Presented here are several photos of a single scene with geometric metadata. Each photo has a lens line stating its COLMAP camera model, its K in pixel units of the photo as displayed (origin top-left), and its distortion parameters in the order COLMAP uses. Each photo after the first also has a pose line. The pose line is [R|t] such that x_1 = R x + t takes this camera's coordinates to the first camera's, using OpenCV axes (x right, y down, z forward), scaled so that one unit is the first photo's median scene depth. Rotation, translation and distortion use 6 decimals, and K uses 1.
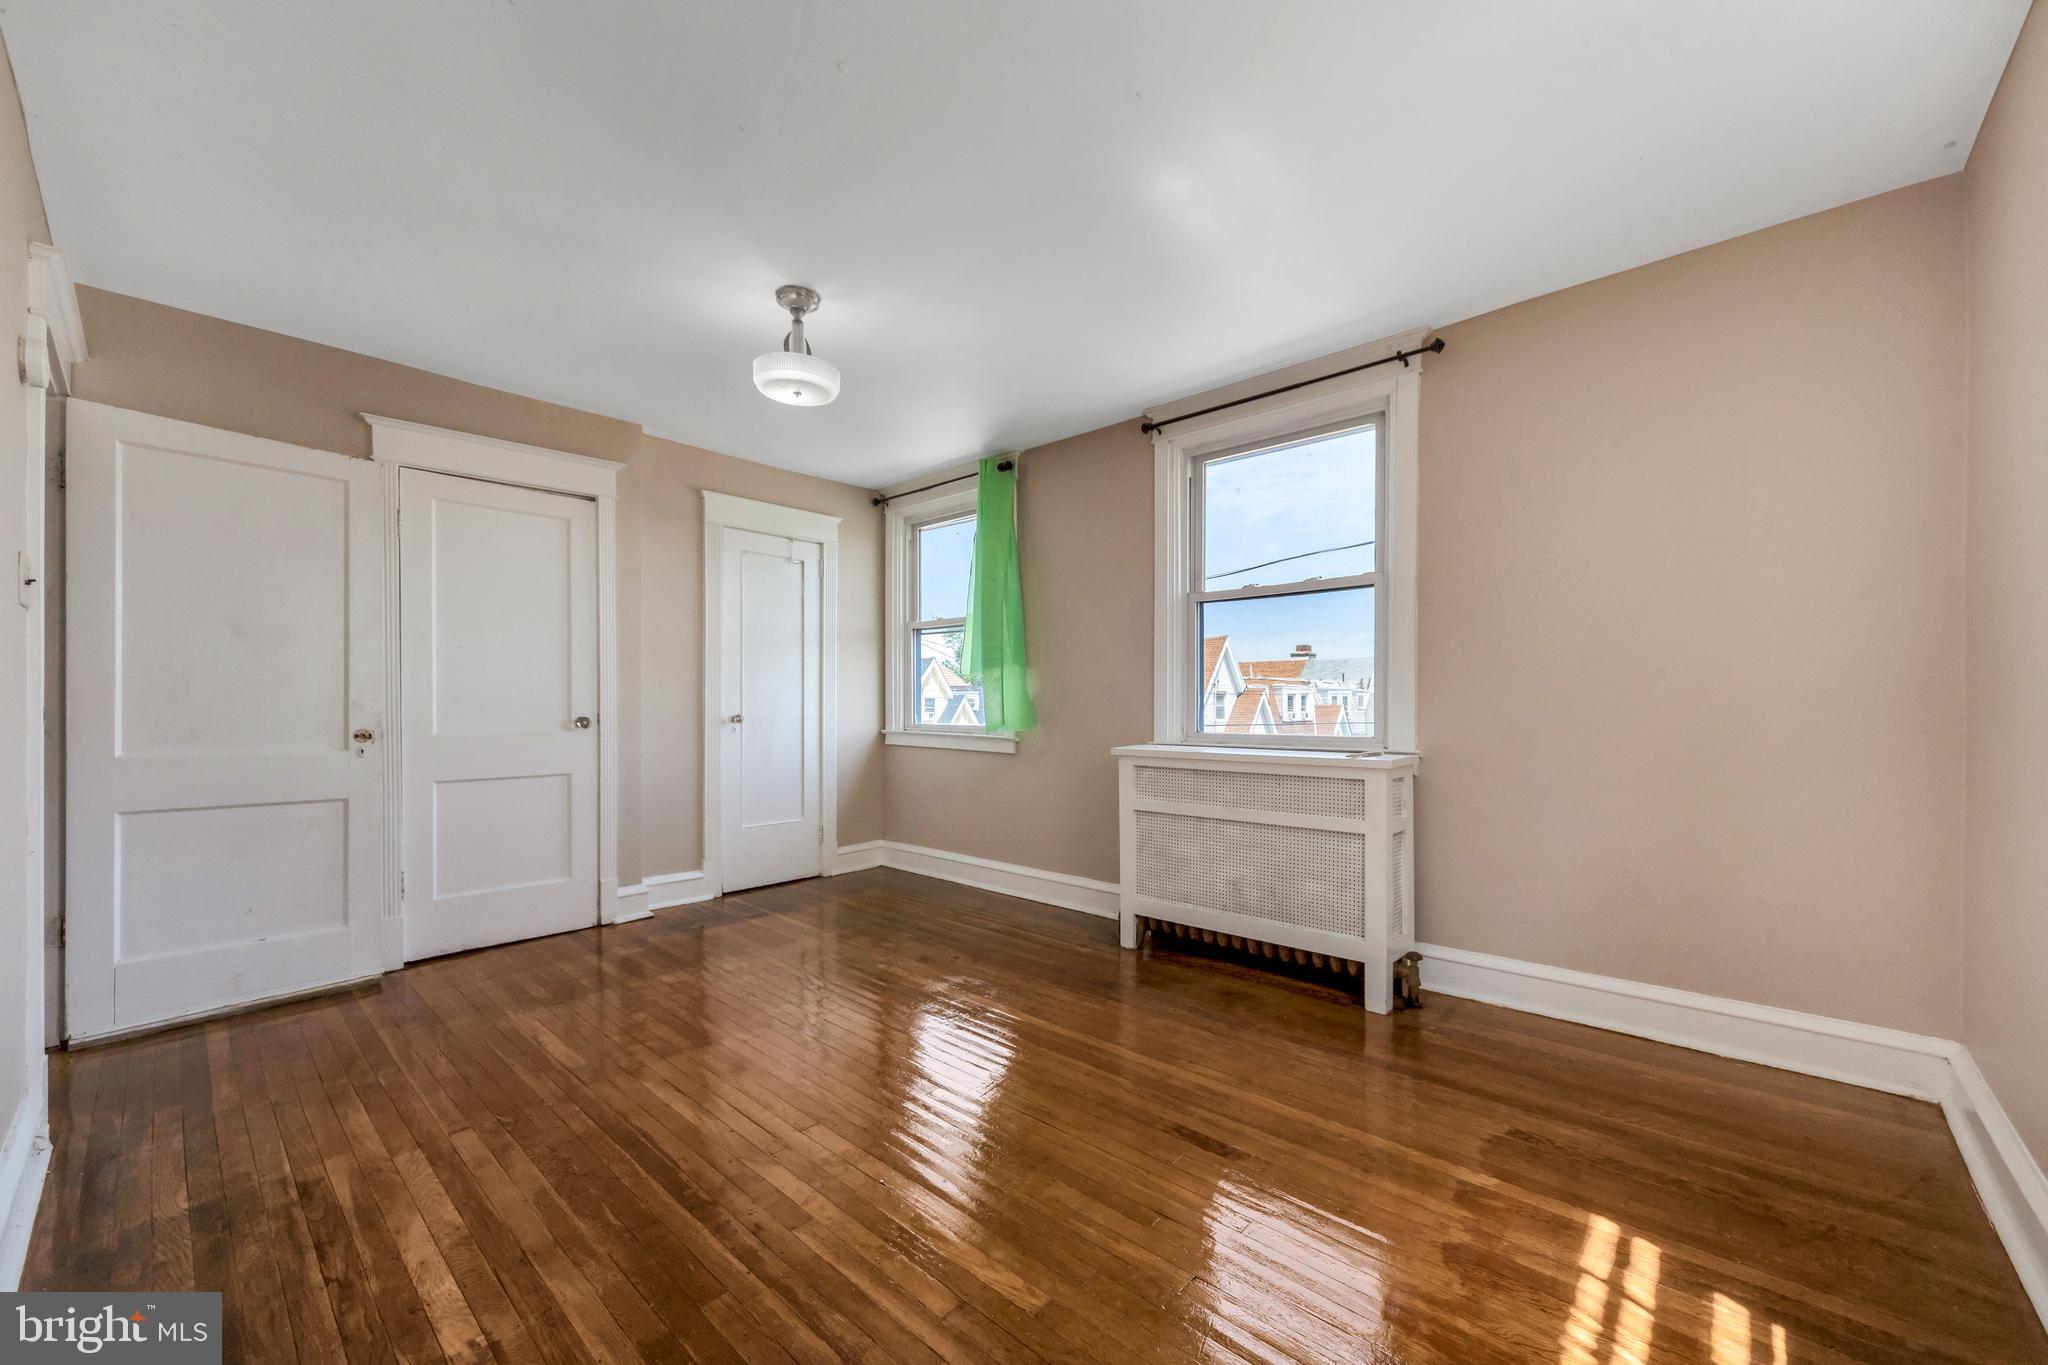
lens RADIAL K [[766.5, 0, 1014.7], [0, 766.5, 697.5], [0, 0, 1]] dist [0.003491, -0.000585]
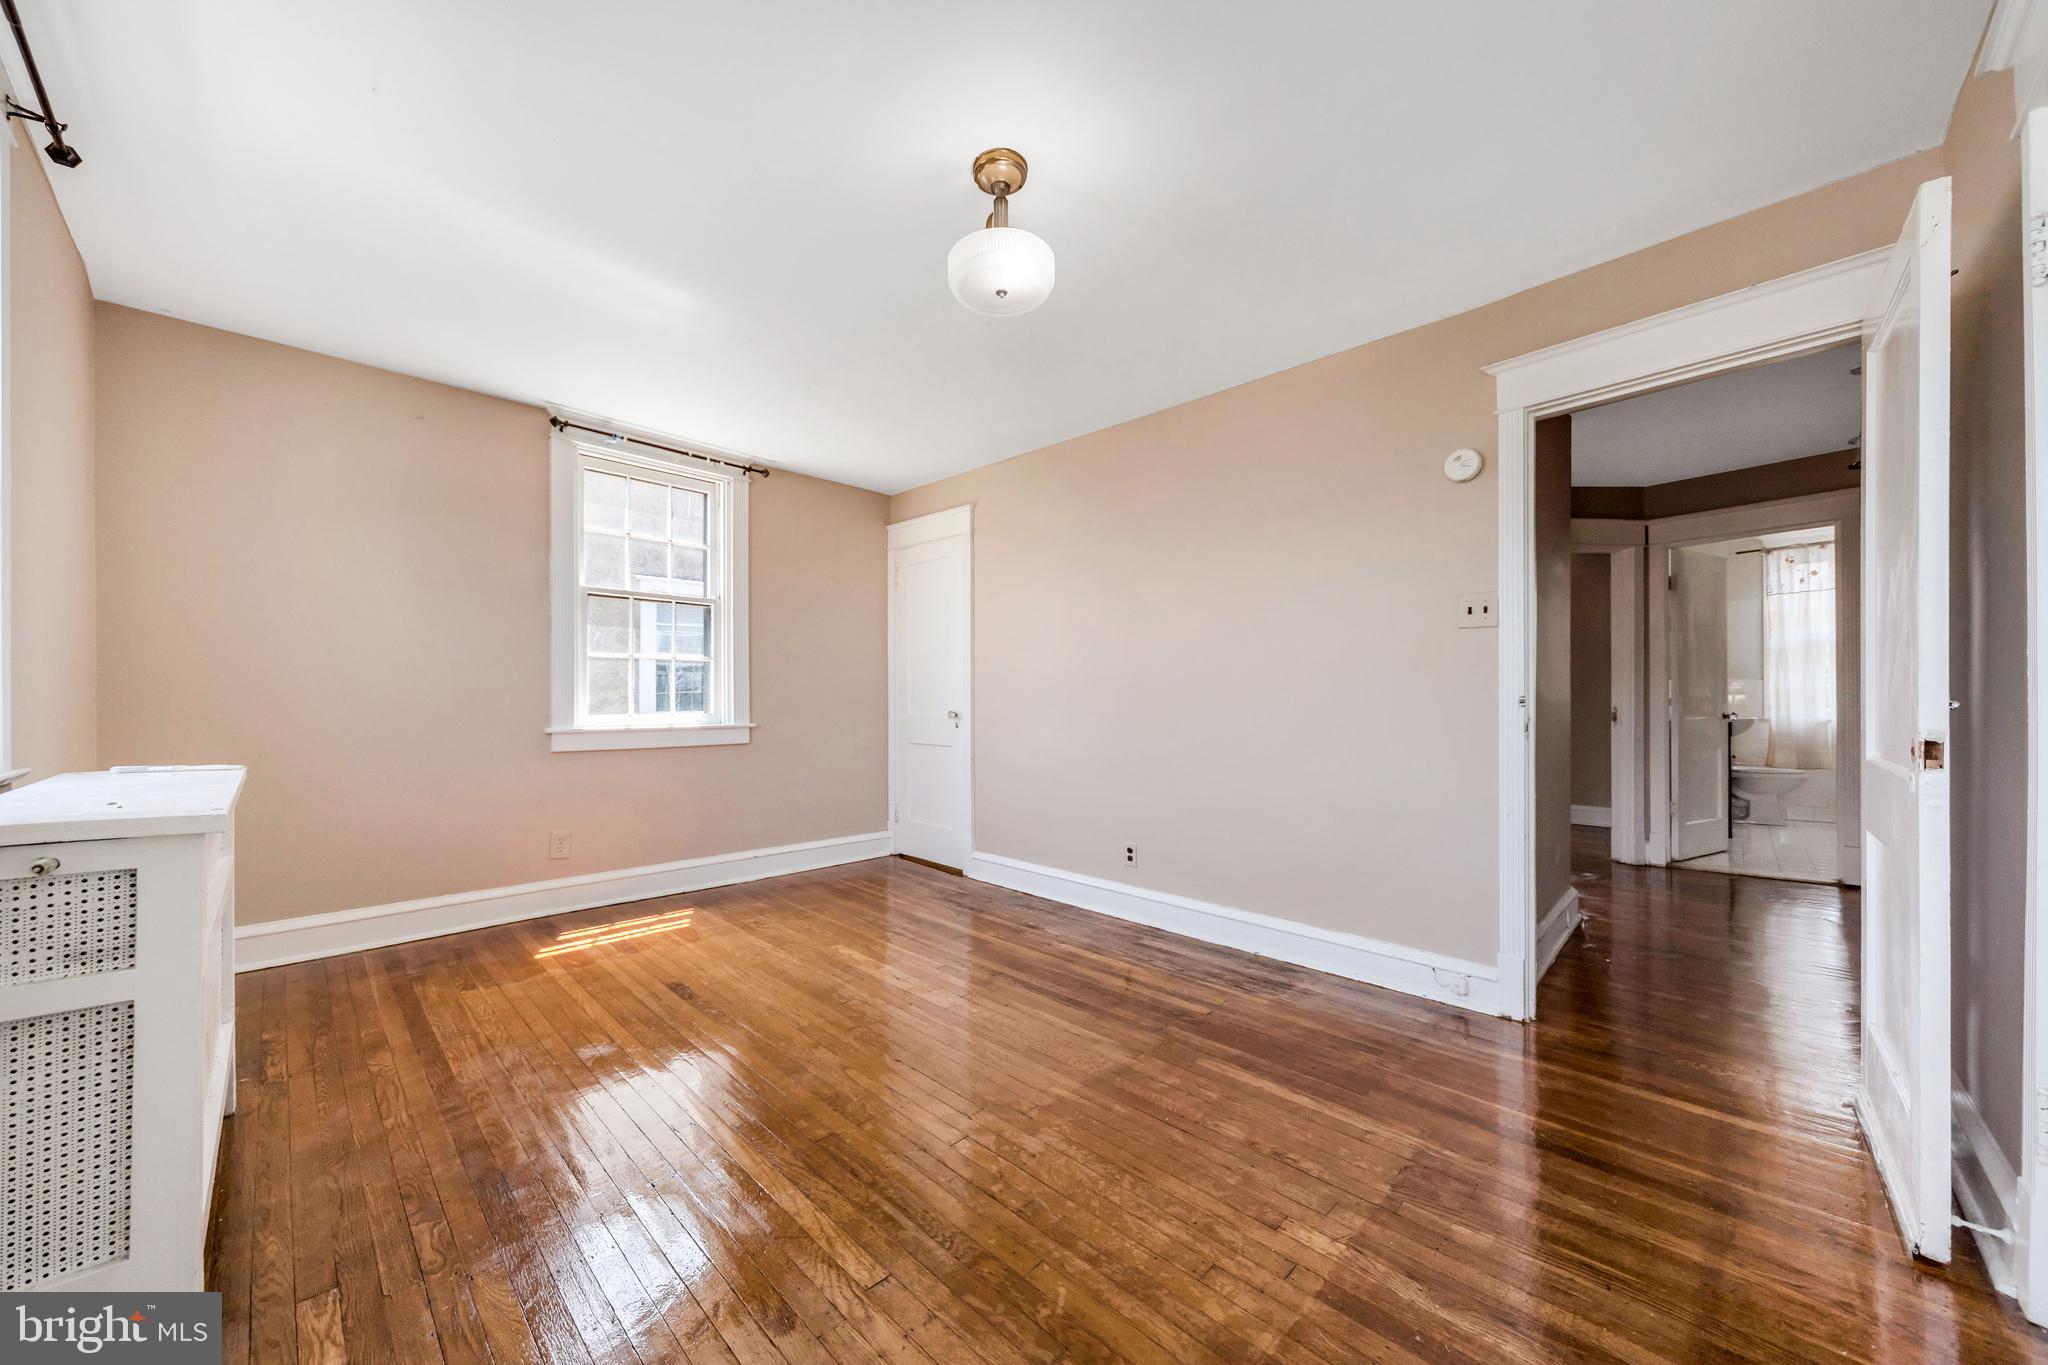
lens RADIAL K [[750.5, 0, 1025.9], [0, 750.5, 687.9], [0, 0, 1]] dist [-0.001982, 0.000108]
pose [[-0.999894, 0.000844, 0.014555, -0.470404], [0.000510, 0.999736, -0.022970, 0.027068], [-0.014570, -0.022961, -0.999630, 2.627090]]
